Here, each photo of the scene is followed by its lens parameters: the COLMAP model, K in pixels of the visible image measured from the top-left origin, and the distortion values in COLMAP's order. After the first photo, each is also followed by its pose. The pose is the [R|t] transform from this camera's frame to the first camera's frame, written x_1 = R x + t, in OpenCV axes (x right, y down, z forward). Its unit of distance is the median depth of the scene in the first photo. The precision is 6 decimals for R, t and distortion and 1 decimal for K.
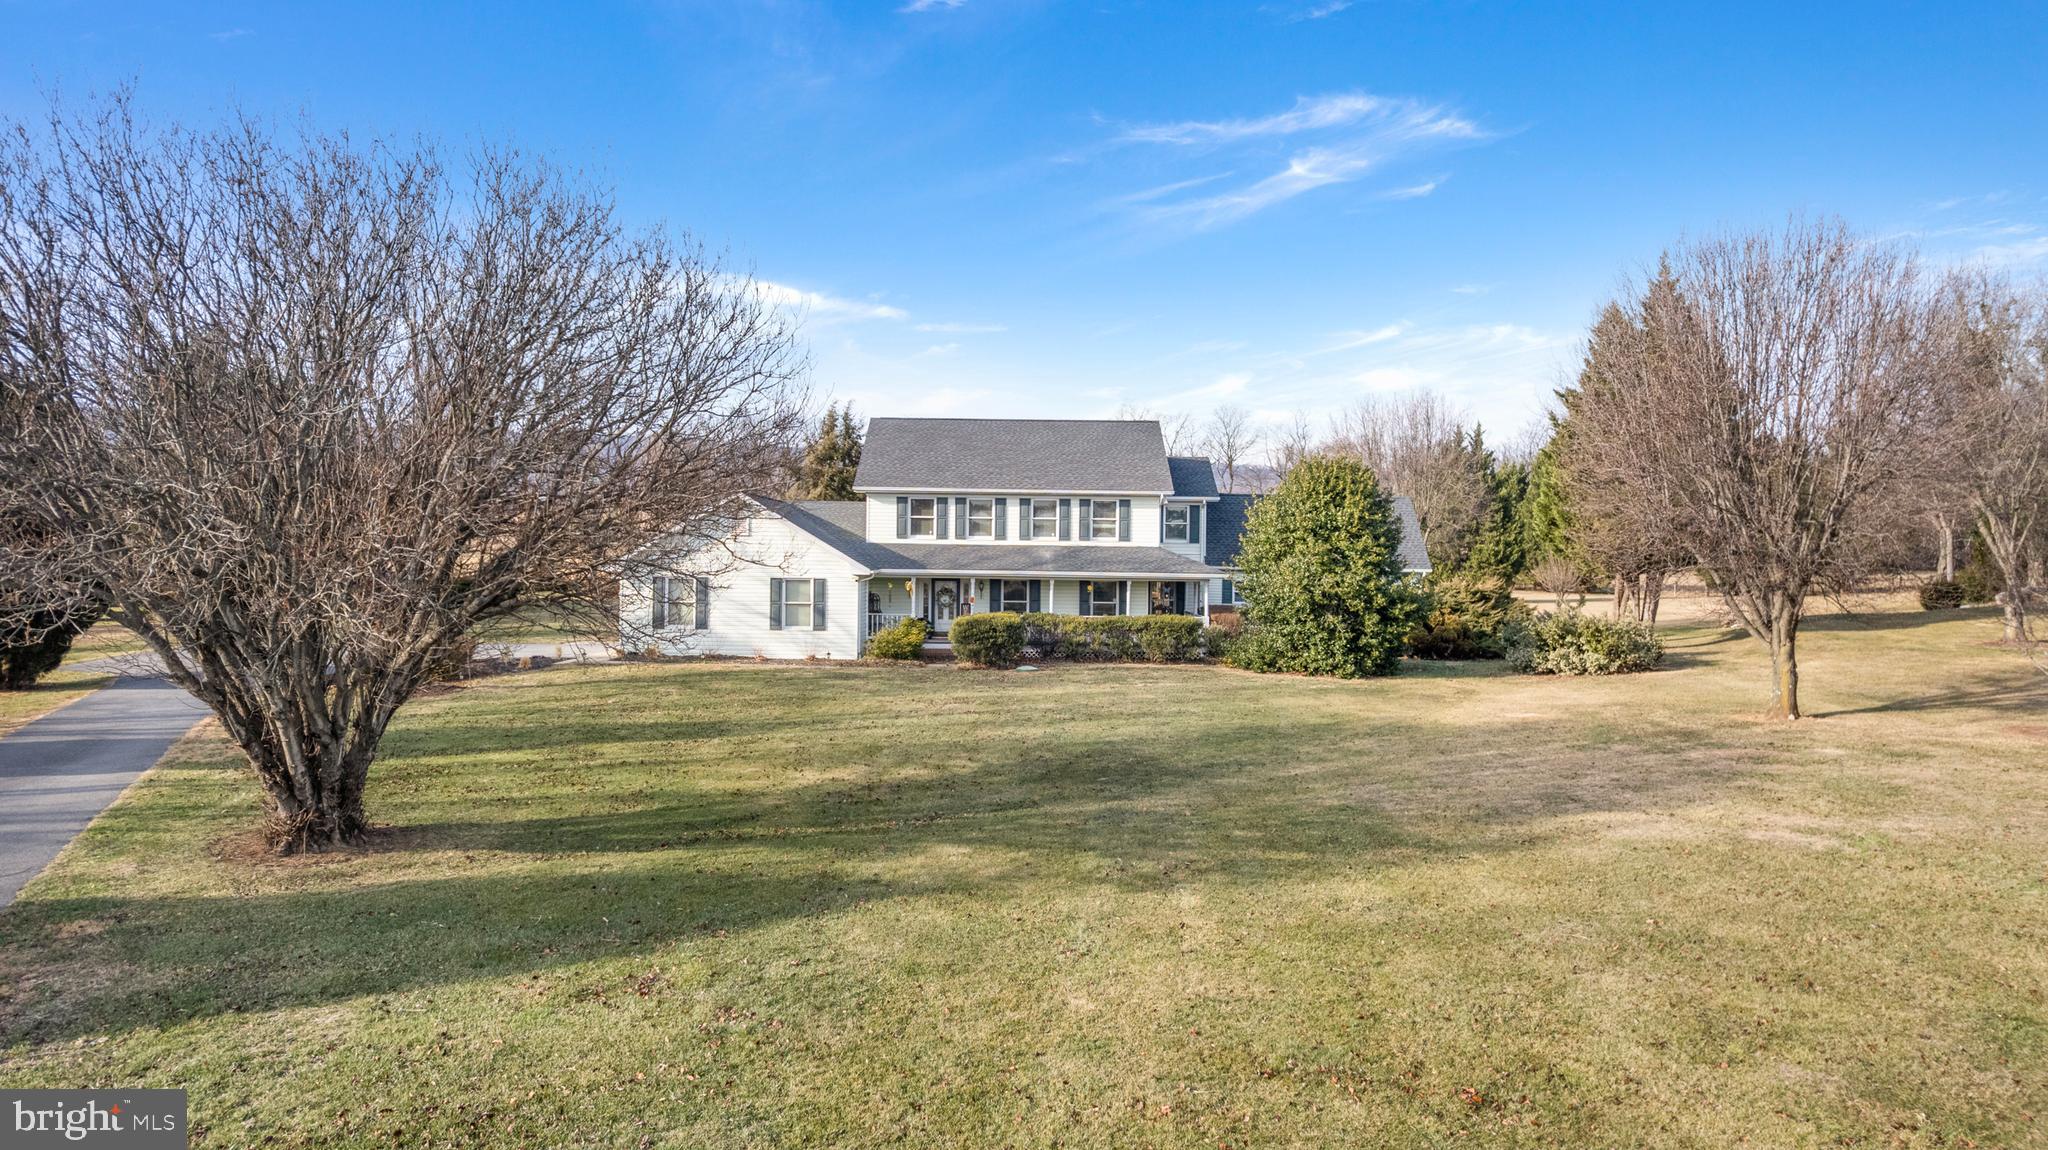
lens RADIAL K [[1335.5, 0, 1024.0], [0, 1335.5, 575.0], [0, 0, 1]] dist [-0.089010, 0.089371]
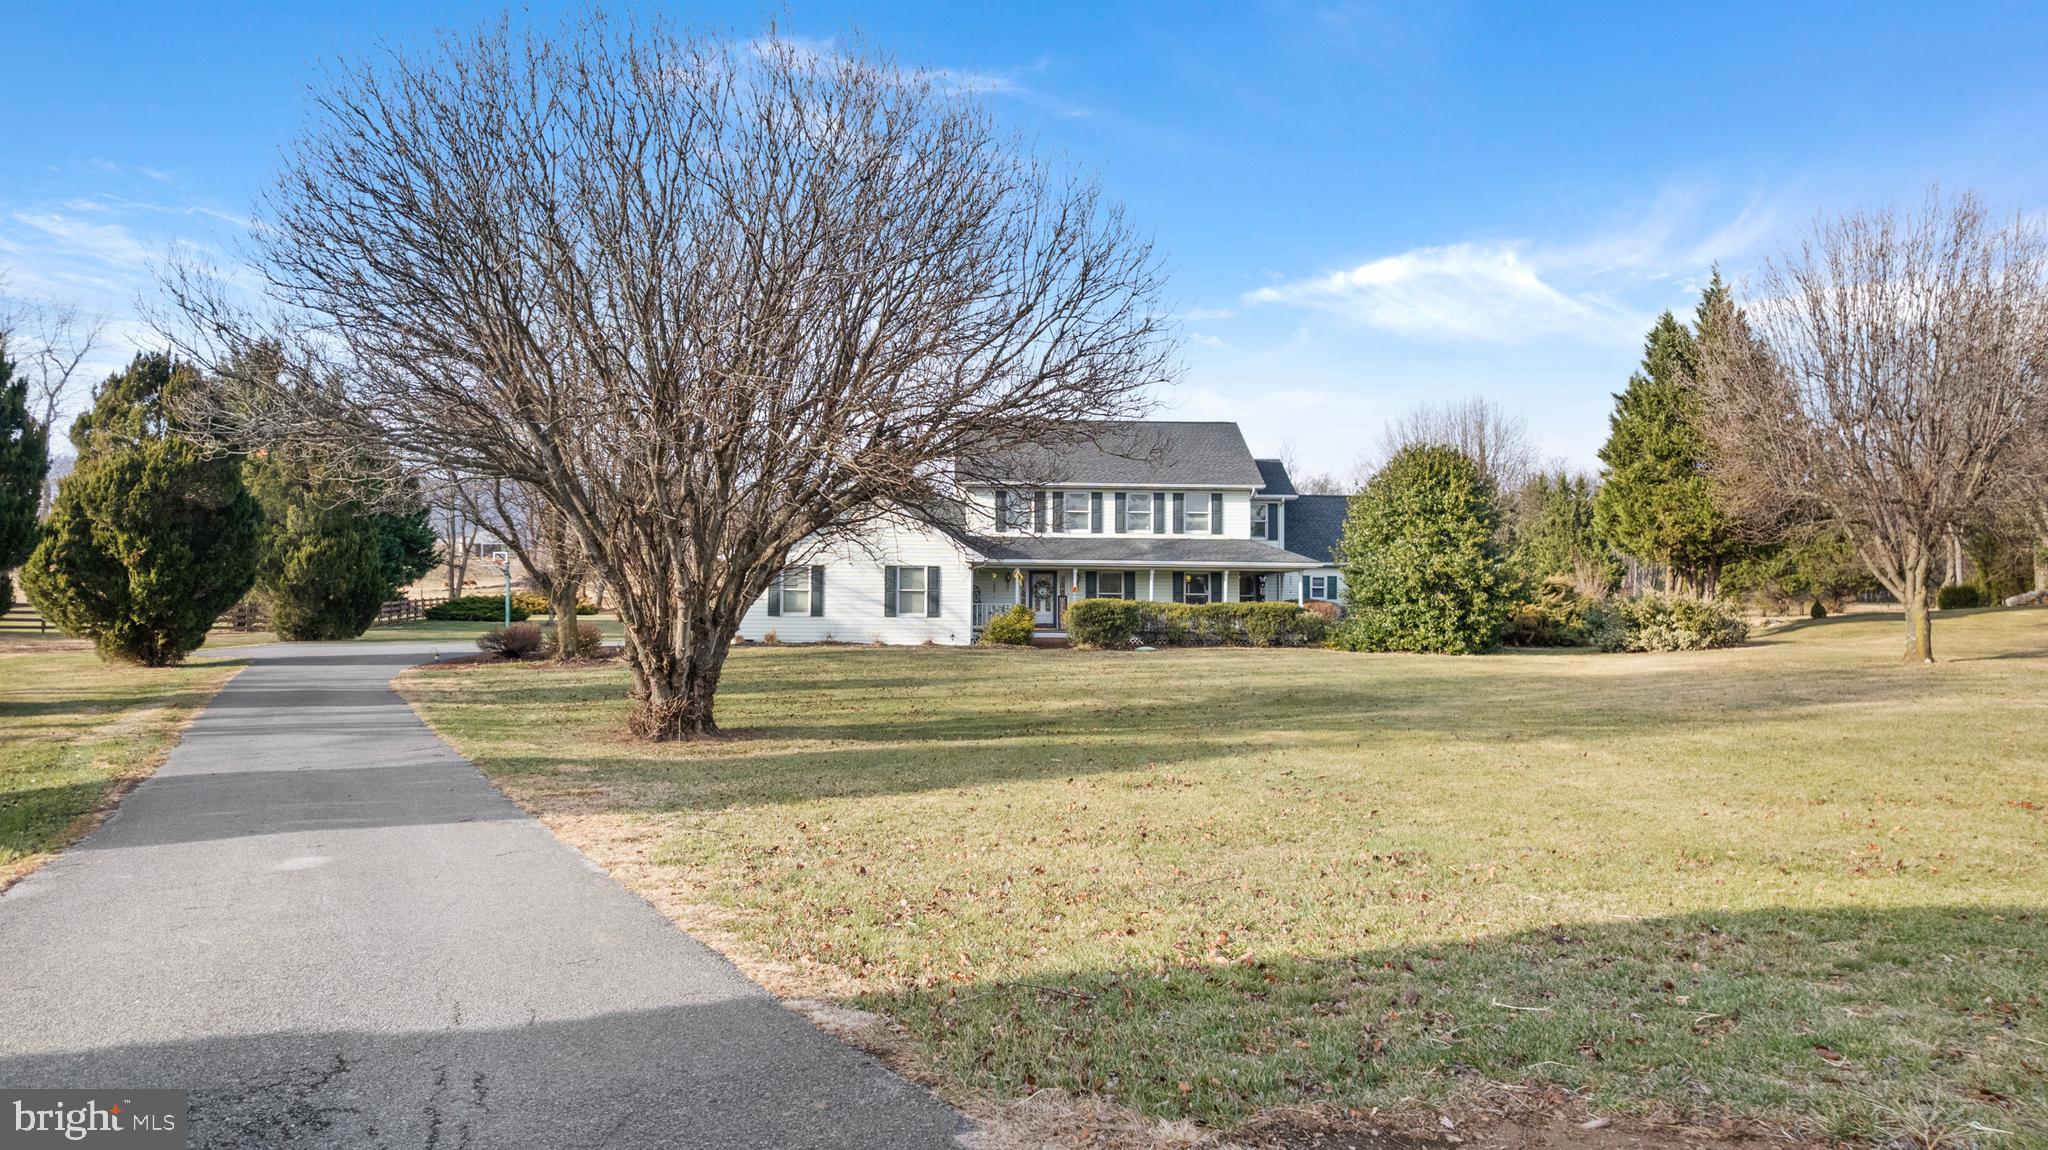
lens RADIAL K [[1341.1, 0, 1024.0], [0, 1341.1, 575.0], [0, 0, 1]] dist [-0.094192, 0.082259]
pose [[0.999386, -0.003436, 0.034857, -0.119862], [0.004692, 0.999340, -0.036024, 0.046803], [-0.034710, 0.036166, 0.998743, -0.027399]]
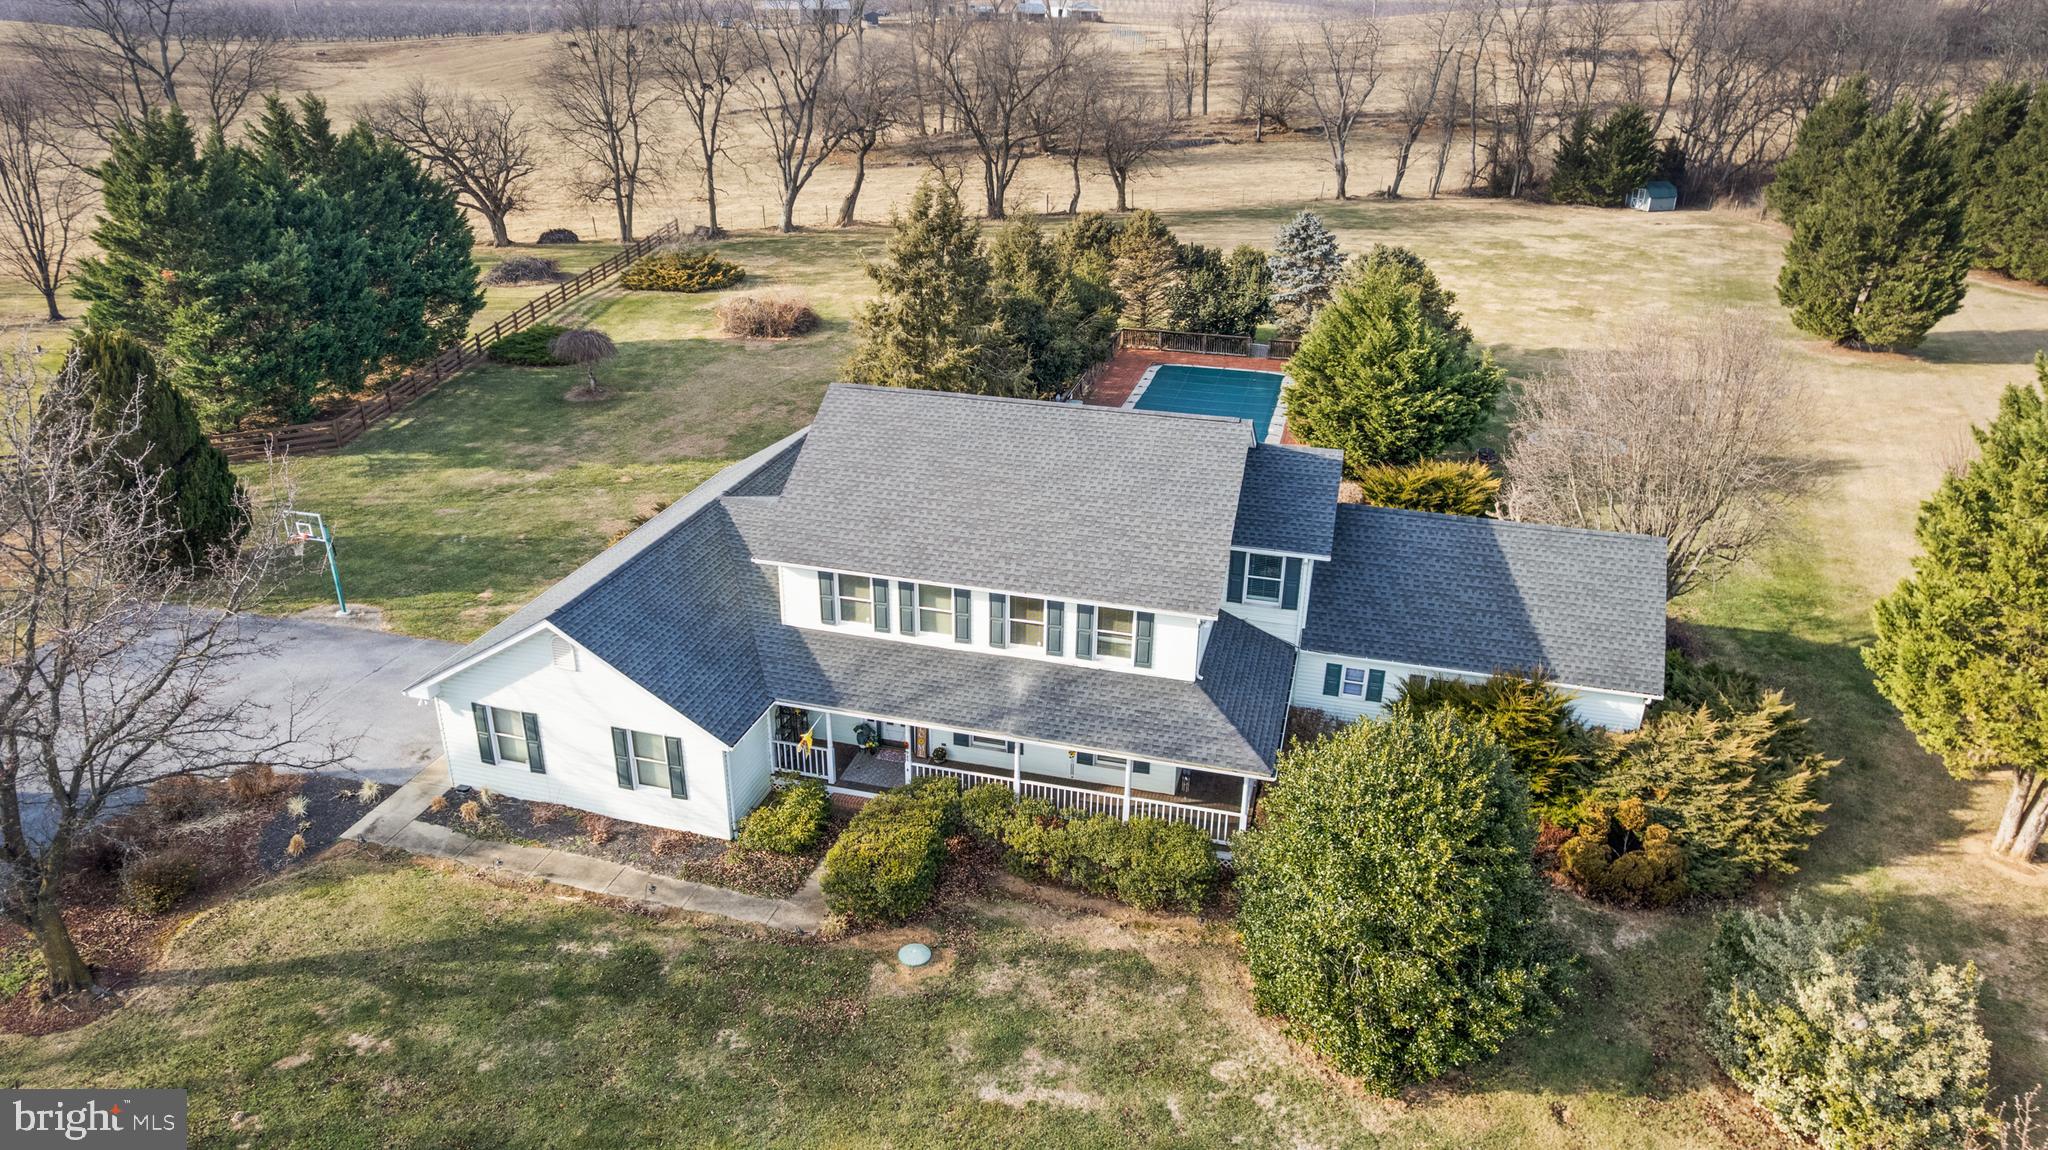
lens RADIAL K [[1341.1, 0, 1024.0], [0, 1341.1, 575.0], [0, 0, 1]] dist [-0.094192, 0.082259]
pose [[0.963876, 0.113756, -0.240838, 0.189546], [-0.006556, 0.914069, 0.405507, -0.366164], [0.266271, -0.389279, 0.881794, 0.456460]]
